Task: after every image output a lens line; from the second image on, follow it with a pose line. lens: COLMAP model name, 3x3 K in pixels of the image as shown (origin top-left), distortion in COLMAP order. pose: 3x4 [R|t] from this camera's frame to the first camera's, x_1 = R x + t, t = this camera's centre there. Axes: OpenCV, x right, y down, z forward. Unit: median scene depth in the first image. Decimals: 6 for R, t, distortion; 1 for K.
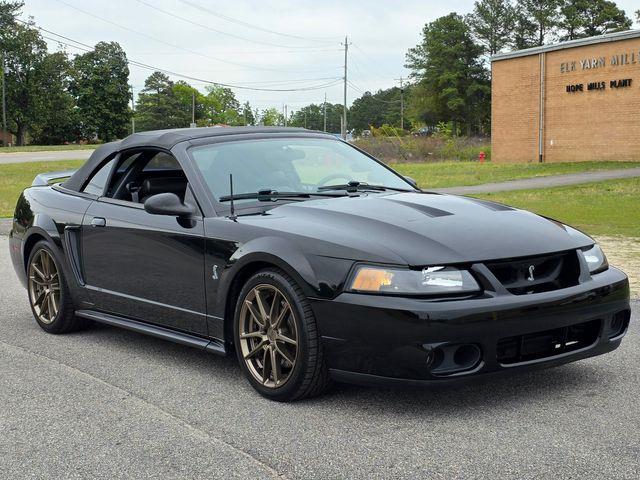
lens RADIAL K [[1076.2, 0, 321.2], [0, 1076.2, 218.0], [0, 0, 1]] dist [0.195228, -0.732750]
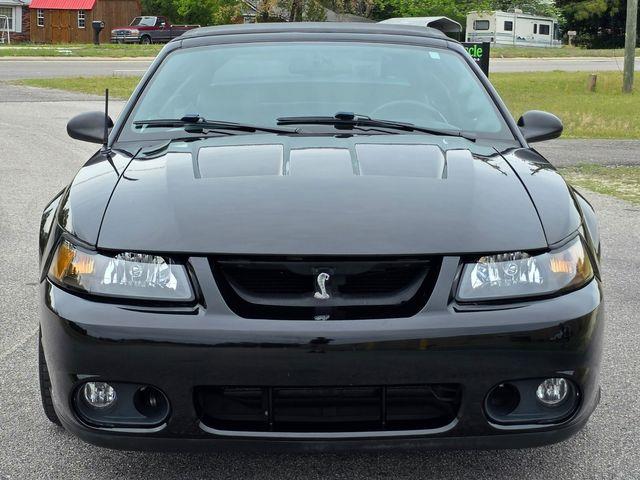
lens RADIAL K [[1410.9, 0, 320.5], [0, 1410.9, 215.6], [0, 0, 1]] dist [0.196080, -0.557740]
pose [[0.804008, 0.105468, -0.585190, 0.465664], [-0.074719, 0.994263, 0.076537, -0.032795], [0.589905, -0.017812, 0.807276, 0.284080]]
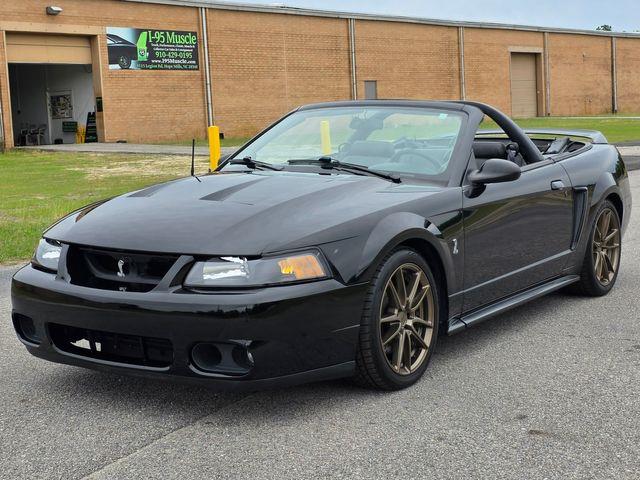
lens RADIAL K [[1121.4, 0, 308.7], [0, 1121.4, 229.2], [0, 0, 1]] dist [0.130172, -0.199992]
pose [[0.314292, 0.140580, -0.938860, 0.825915], [-0.074360, 0.989582, 0.123282, -0.080464], [0.946409, 0.031067, 0.321472, 0.620768]]
